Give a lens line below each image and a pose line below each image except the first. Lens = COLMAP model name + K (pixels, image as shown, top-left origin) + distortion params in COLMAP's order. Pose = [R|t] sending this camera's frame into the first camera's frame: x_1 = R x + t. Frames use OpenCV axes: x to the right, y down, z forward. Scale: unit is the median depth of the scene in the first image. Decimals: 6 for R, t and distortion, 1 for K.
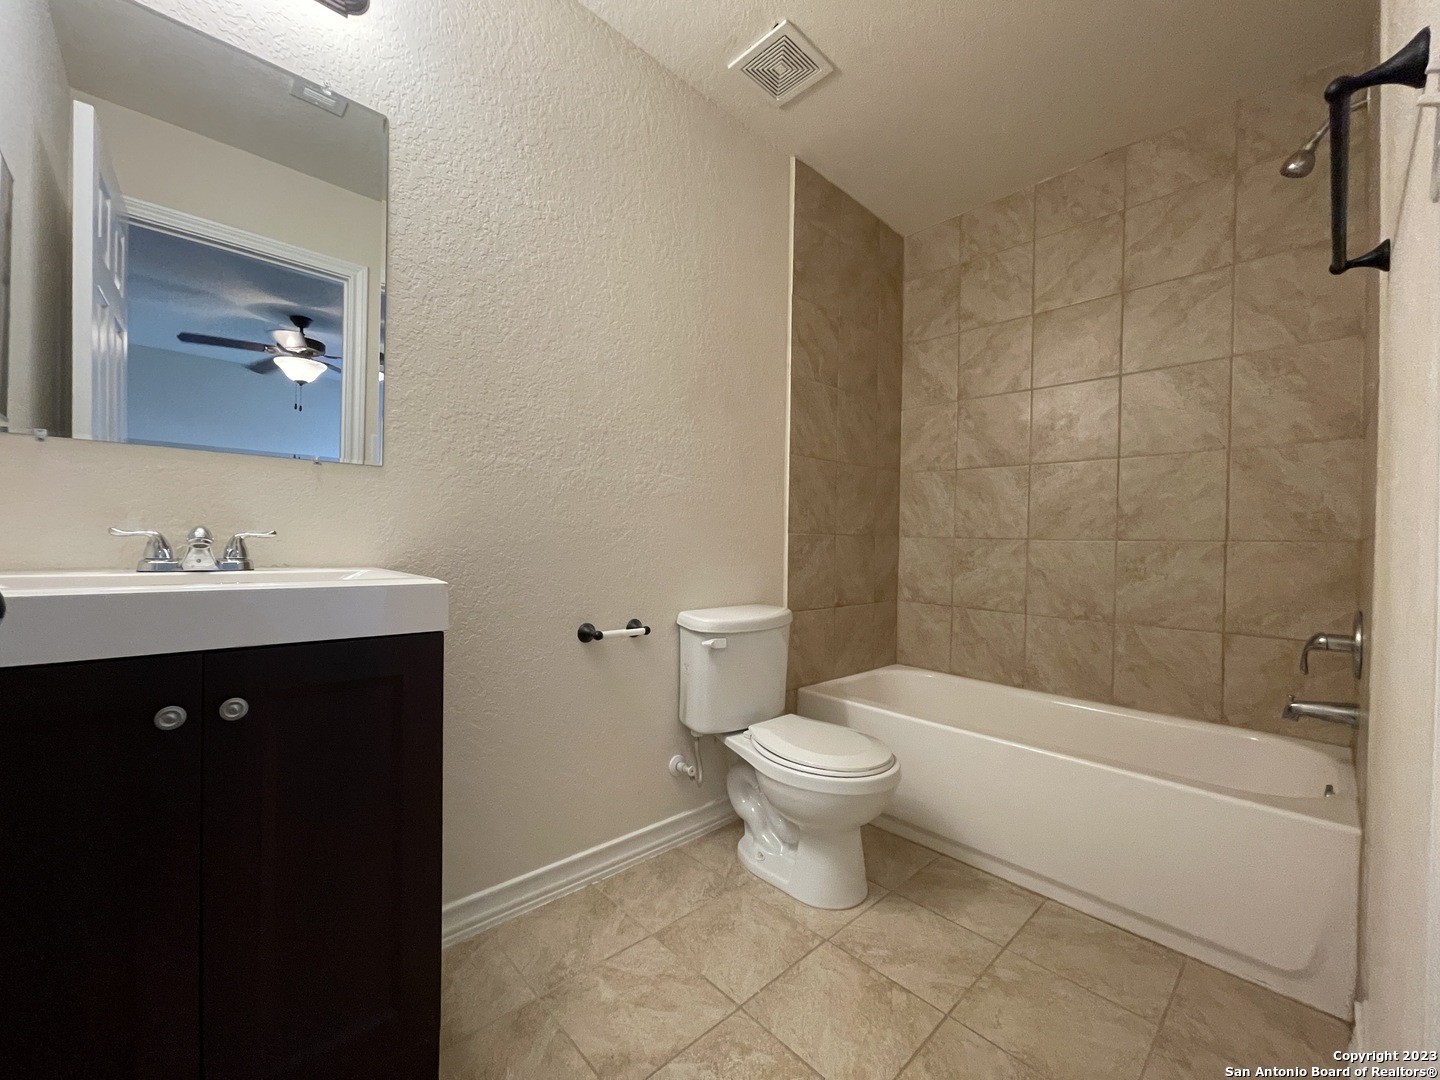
lens RADIAL K [[576.8, 0, 714.0], [0, 576.8, 546.9], [0, 0, 1]] dist [-0.008205, 0.000027]
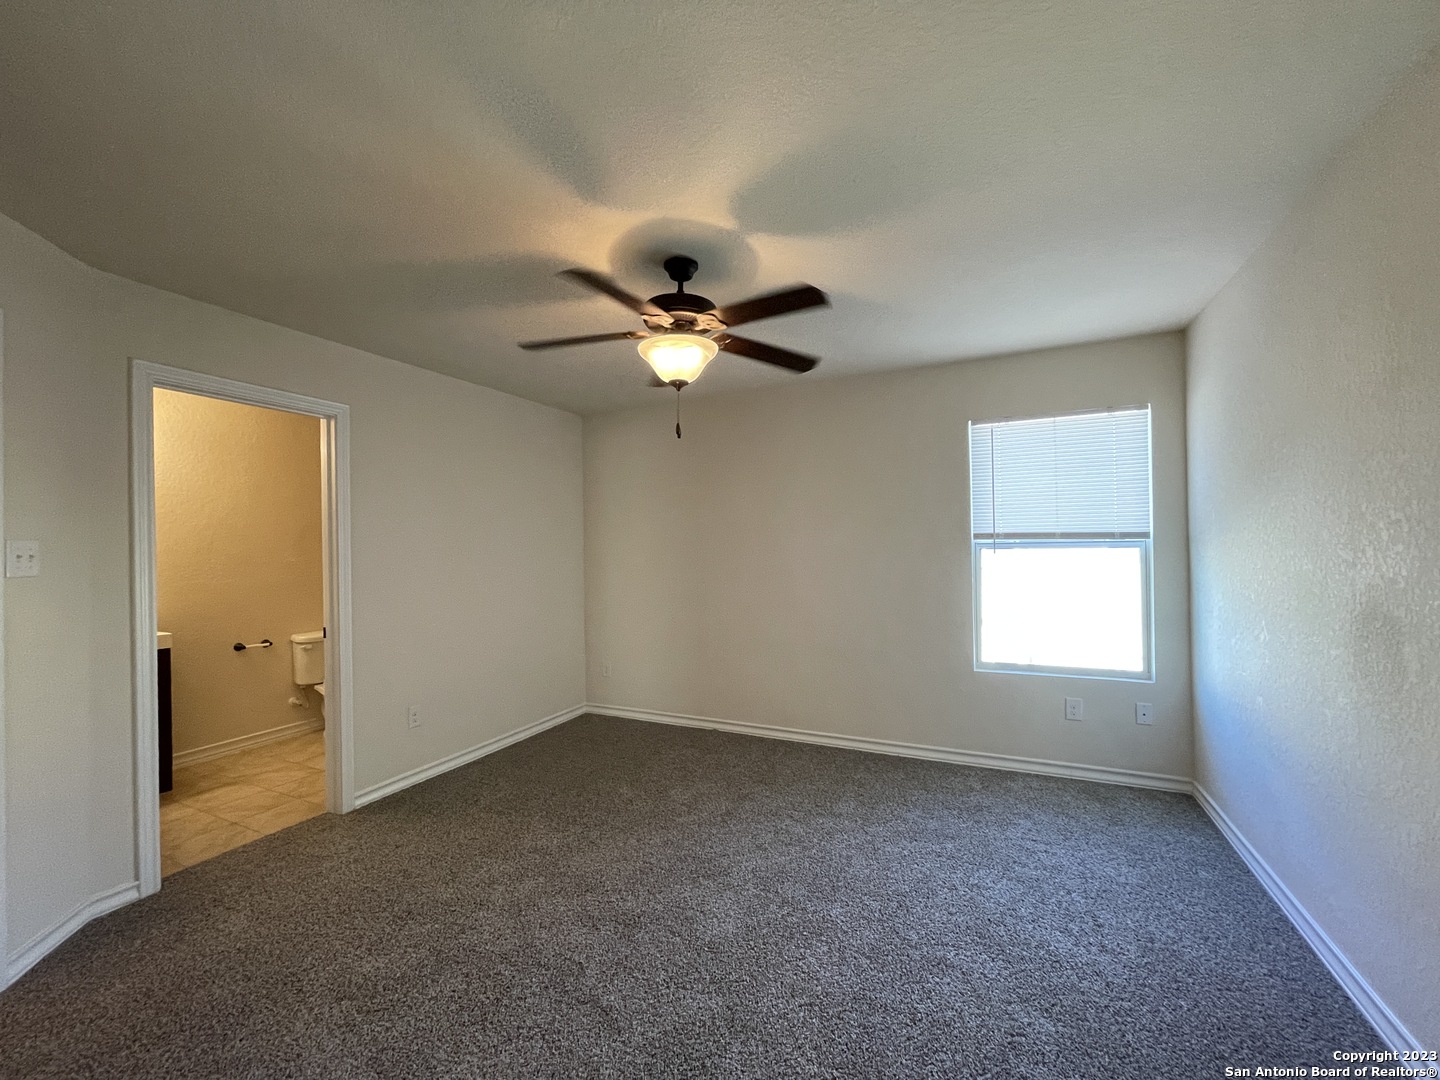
lens RADIAL K [[576.8, 0, 714.0], [0, 576.8, 546.9], [0, 0, 1]] dist [-0.008205, 0.000027]
pose [[0.933510, -0.029039, 0.357374, 0.751634], [0.032696, 0.999457, -0.004195, -0.185888], [-0.357058, 0.015600, 0.933952, -1.871287]]
